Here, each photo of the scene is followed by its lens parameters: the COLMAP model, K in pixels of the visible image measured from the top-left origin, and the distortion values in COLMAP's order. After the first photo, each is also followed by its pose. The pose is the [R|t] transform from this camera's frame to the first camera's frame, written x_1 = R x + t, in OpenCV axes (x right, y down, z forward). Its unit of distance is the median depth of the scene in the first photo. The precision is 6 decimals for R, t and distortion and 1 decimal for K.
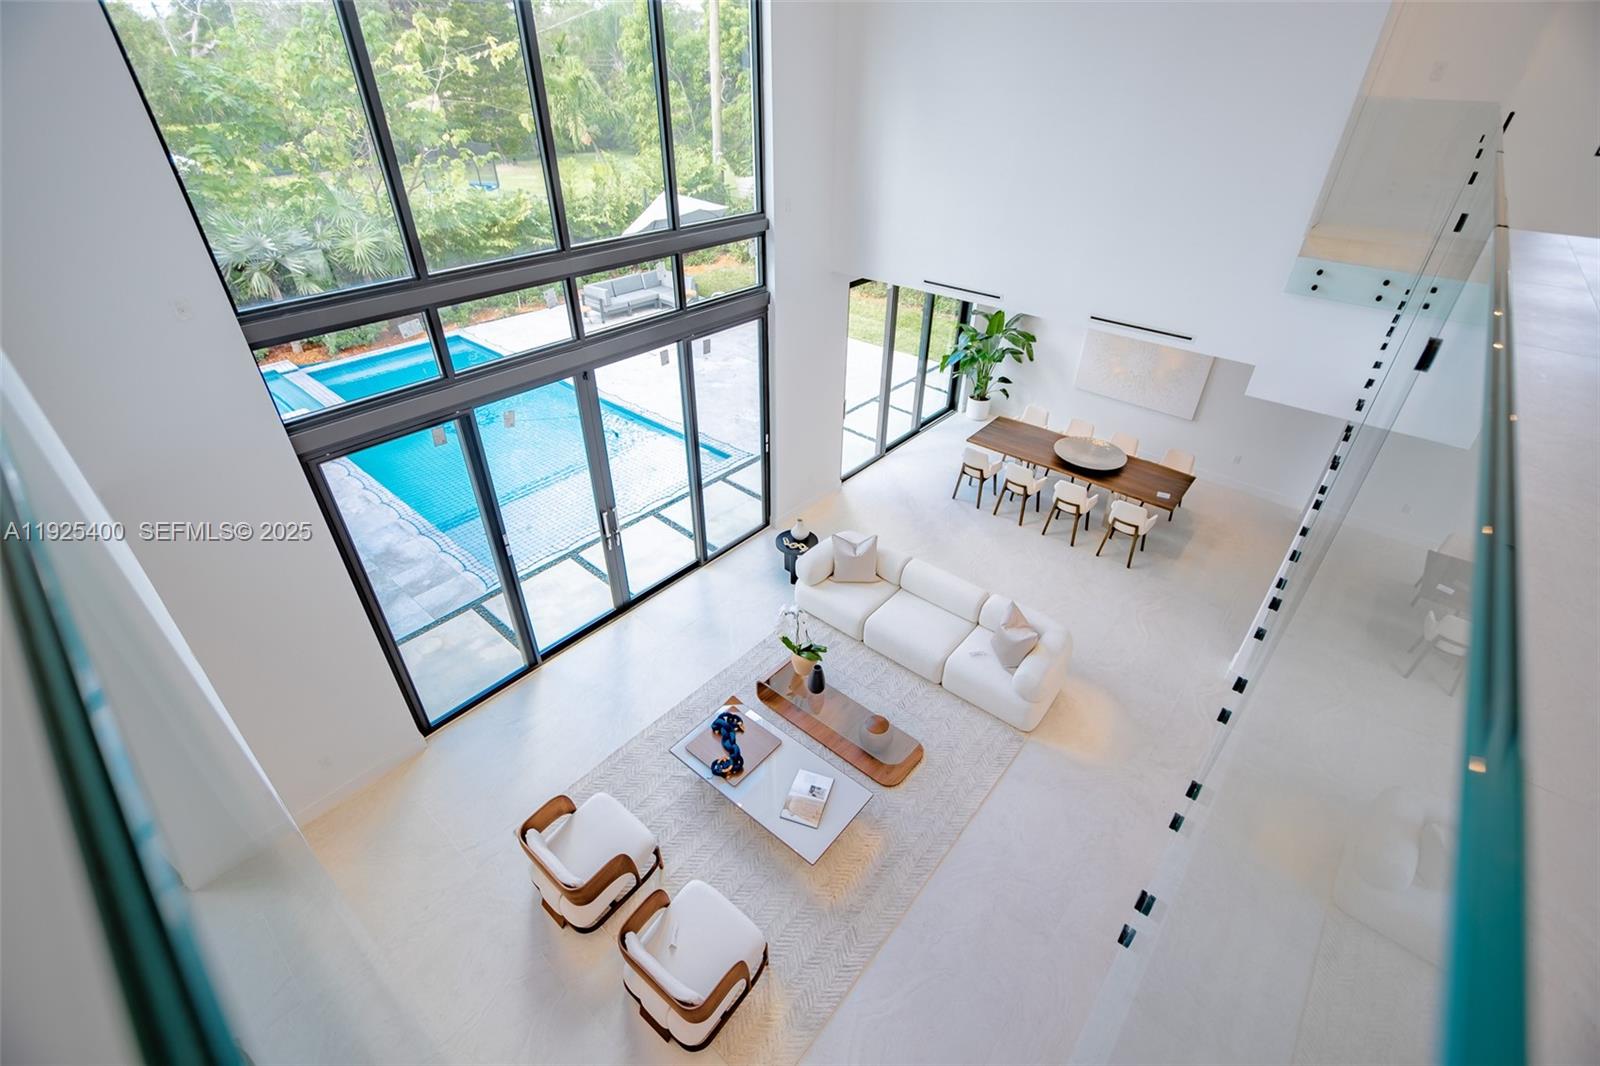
lens RADIAL K [[692.7, 0, 800.0], [0, 692.7, 533.0], [0, 0, 1]] dist [0.000022, 0.000000]
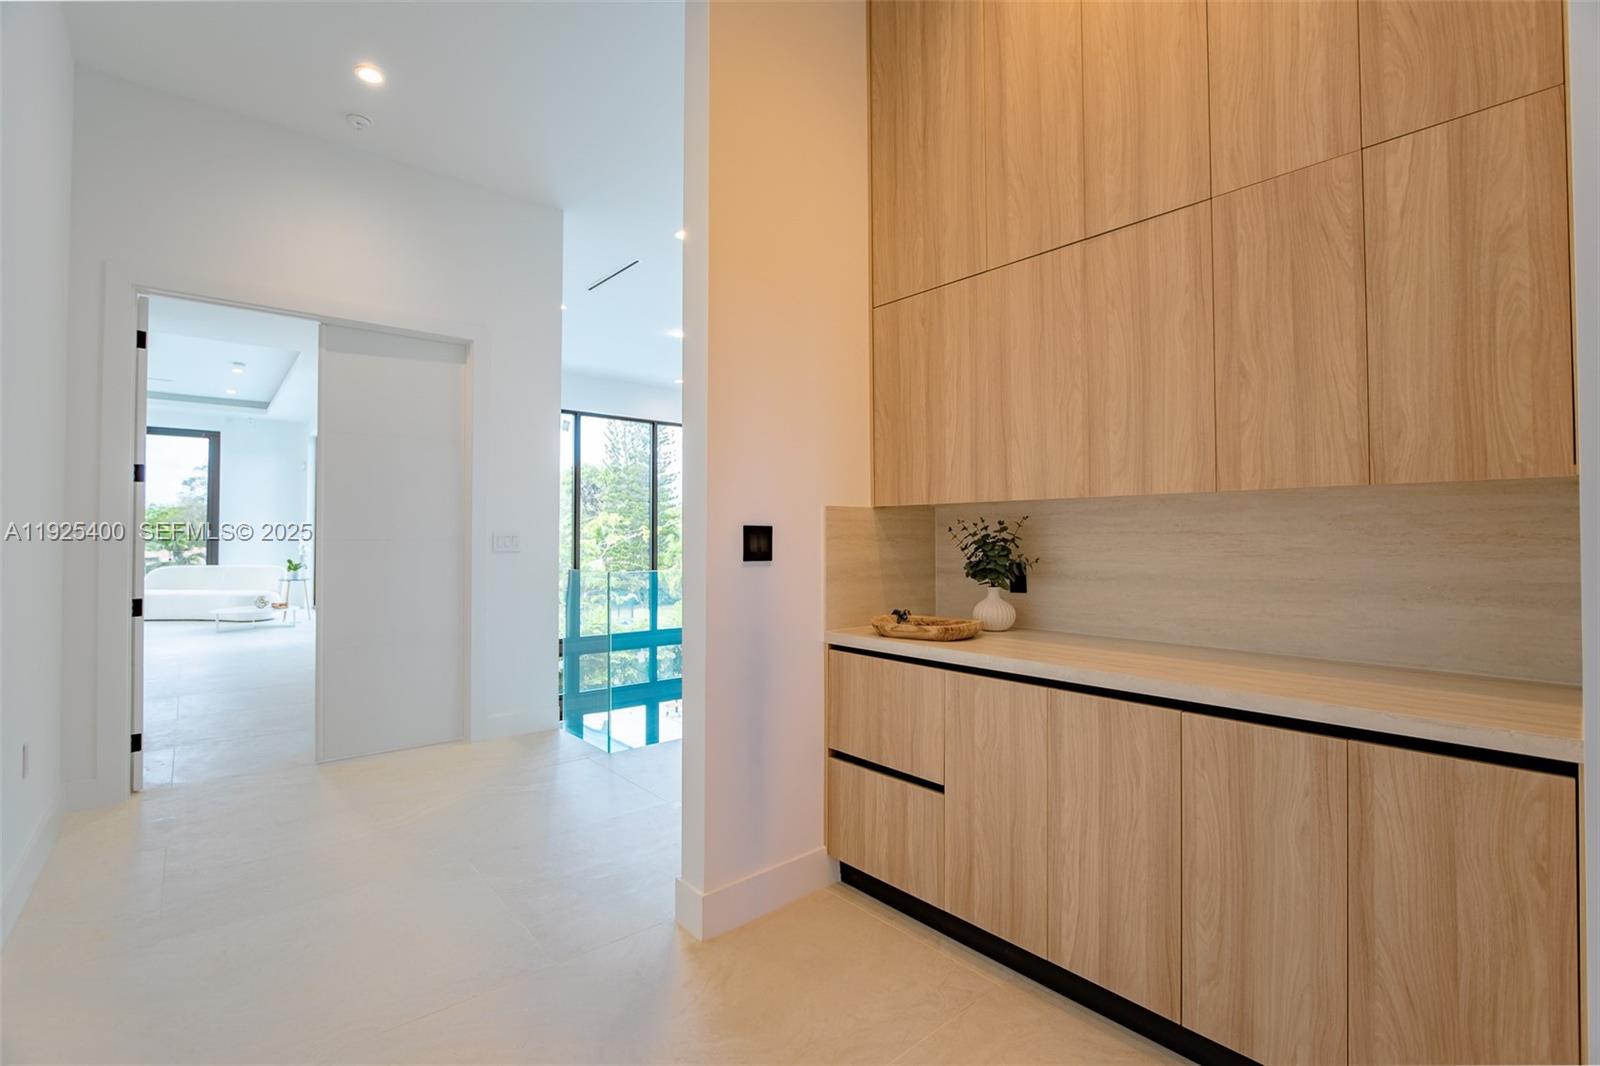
lens RADIAL K [[692.7, 0, 800.0], [0, 692.7, 533.0], [0, 0, 1]] dist [0.000022, 0.000000]
pose [[0.988295, -0.001159, -0.152552, 0.064614], [-0.085509, 0.823917, -0.560222, 0.041551], [0.126339, 0.566709, 0.814174, -0.068498]]
